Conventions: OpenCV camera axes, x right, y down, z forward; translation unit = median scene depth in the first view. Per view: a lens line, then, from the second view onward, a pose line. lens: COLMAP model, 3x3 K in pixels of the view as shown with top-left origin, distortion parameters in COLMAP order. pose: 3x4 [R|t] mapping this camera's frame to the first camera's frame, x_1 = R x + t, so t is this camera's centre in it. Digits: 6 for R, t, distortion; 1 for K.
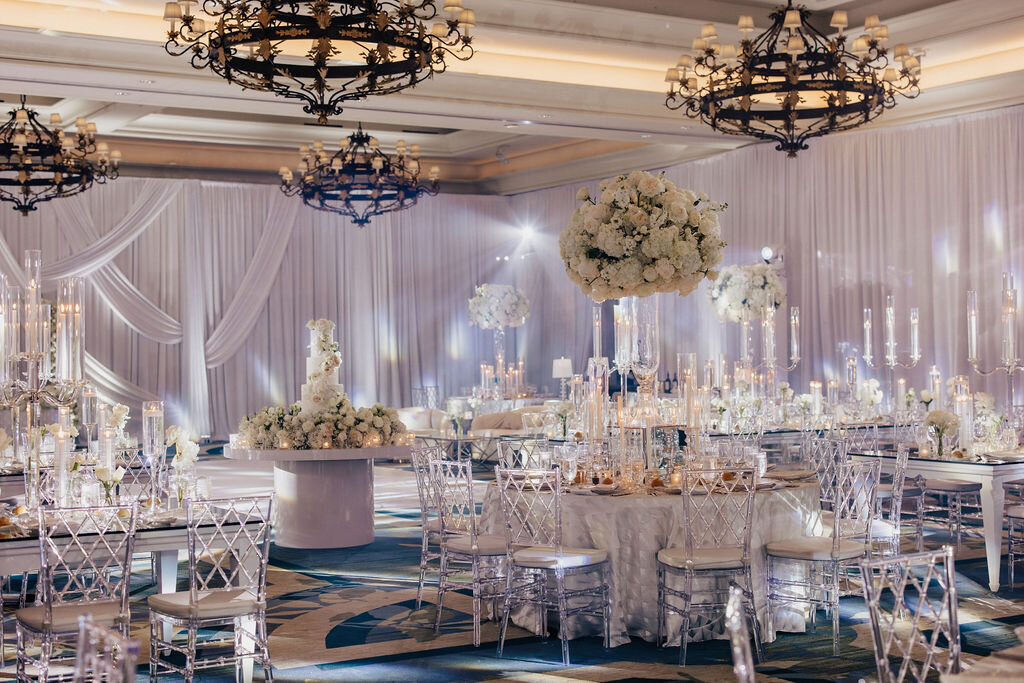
lens RADIAL K [[1445.0, 0, 512.0], [0, 1445.0, 341.5], [0, 0, 1]] dist [-0.015035, 0.067657]
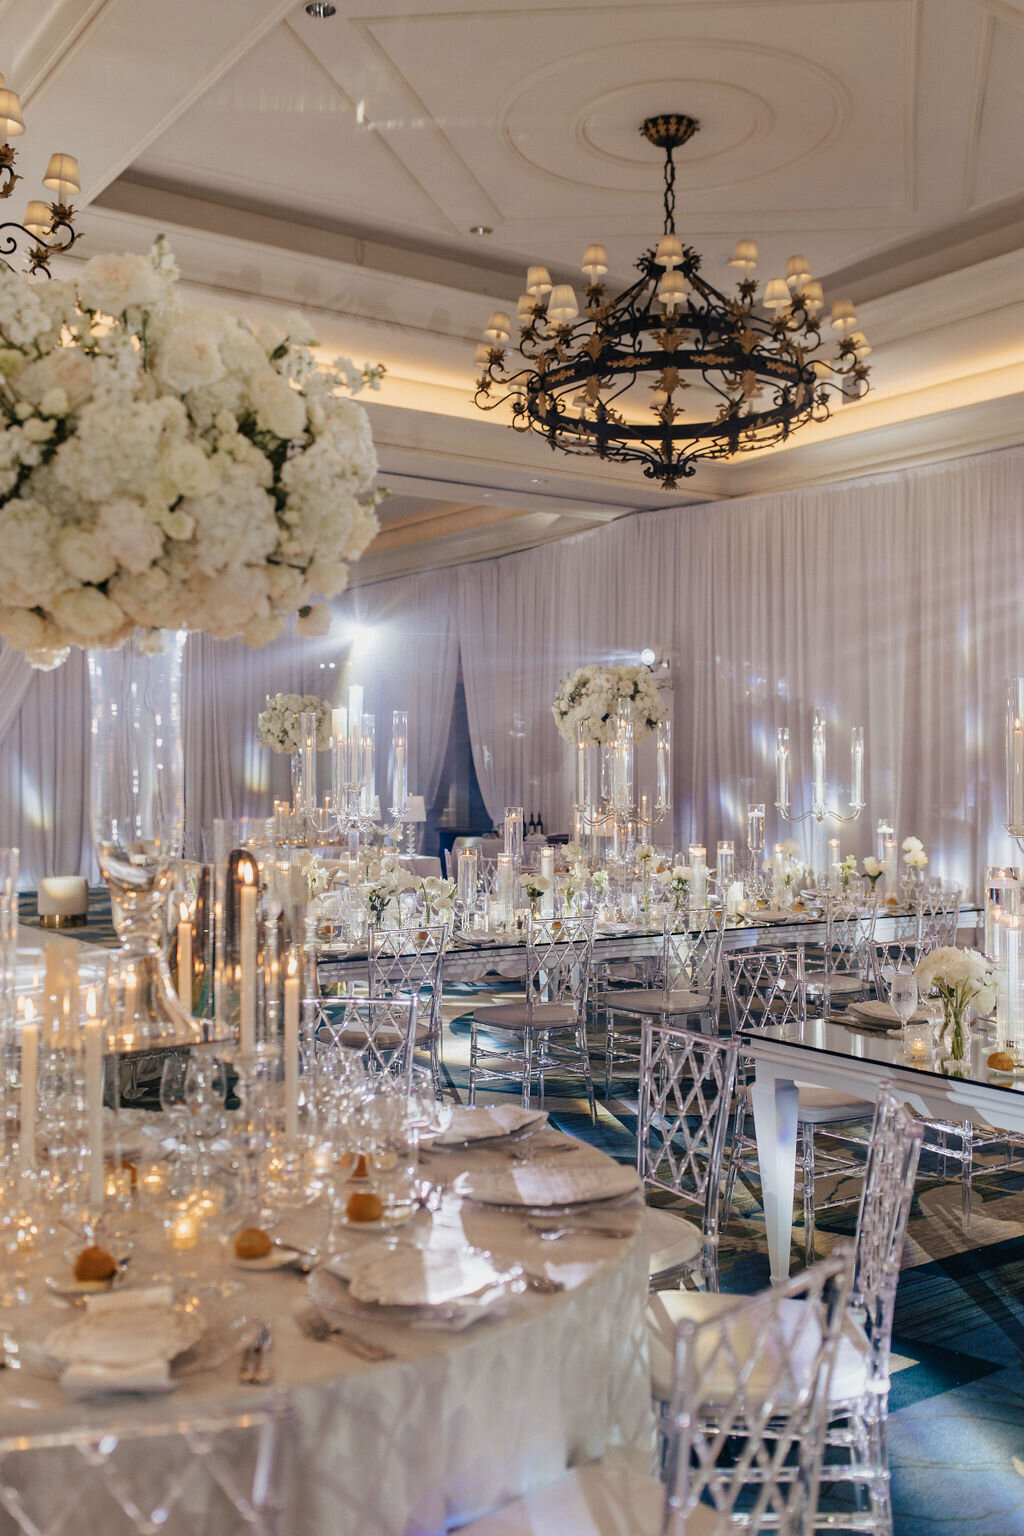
lens RADIAL K [[1498.6, 0, 512.0], [0, 1498.6, 768.0], [0, 0, 1]] dist [0.002649, 0.000384]
pose [[0.997658, 0.015123, 0.066705, 0.068720], [-0.015023, 0.999885, -0.002000, -0.001477], [-0.066728, 0.000993, 0.997771, 0.287576]]
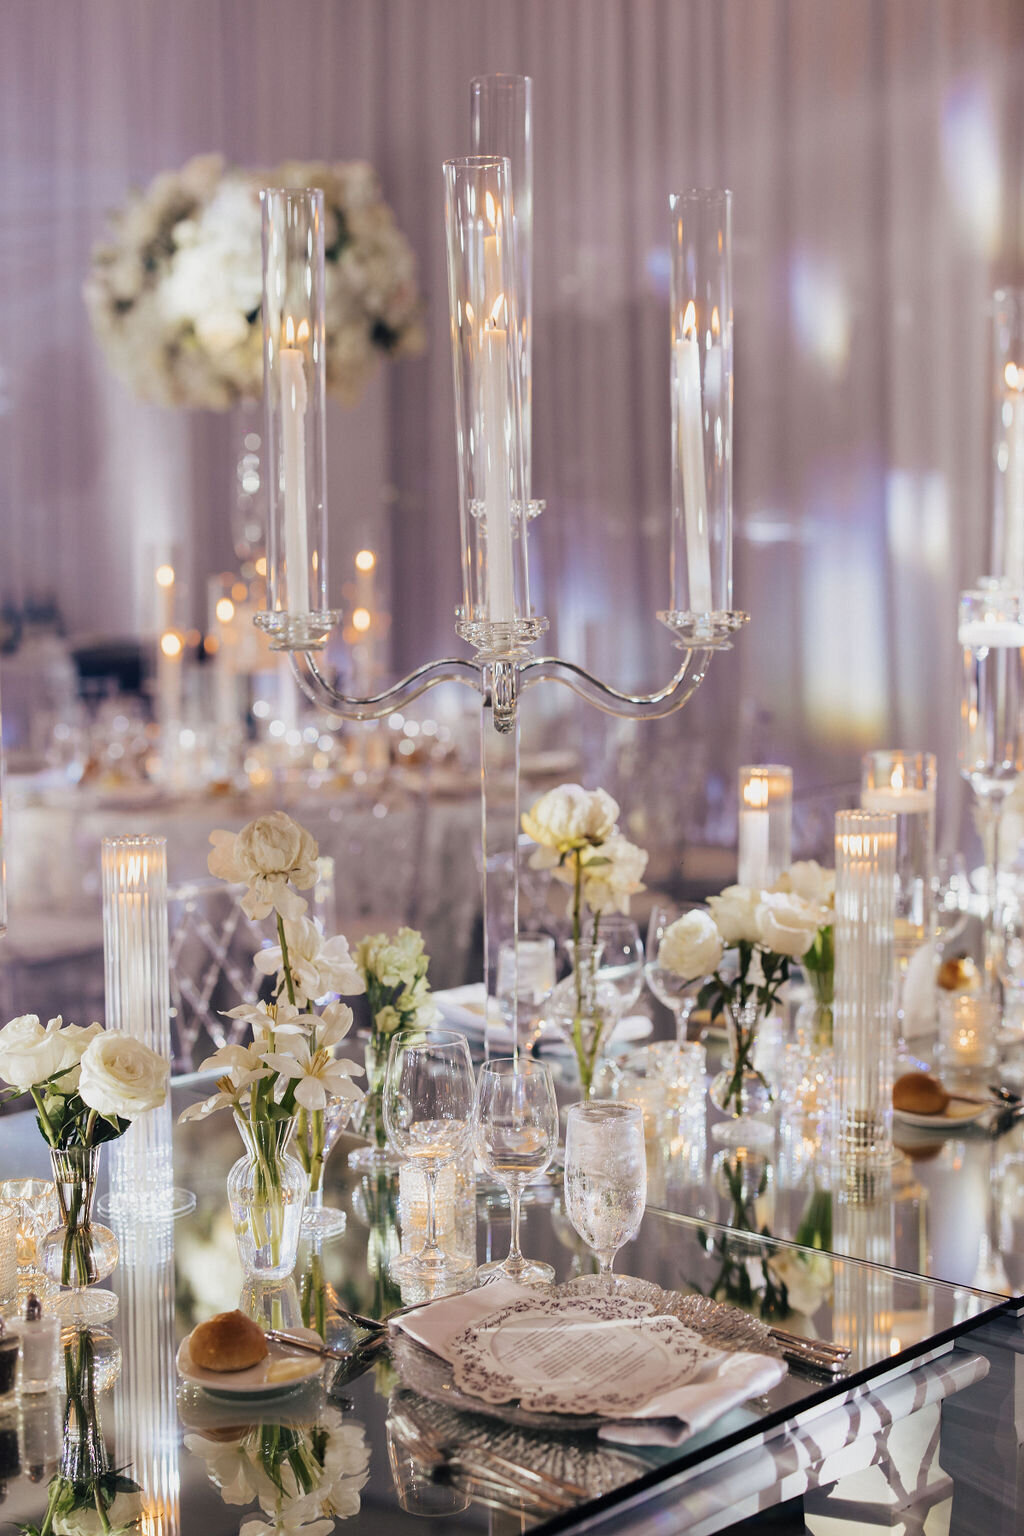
lens RADIAL K [[2167.5, 0, 512.0], [0, 2167.5, 768.0], [0, 0, 1]] dist [-0.015035, 0.067657]
pose [[0.955247, -0.023473, 0.294875, 0.096888], [-0.012801, 0.992632, 0.120486, 0.001755], [-0.295531, -0.118869, 0.947909, 0.653312]]
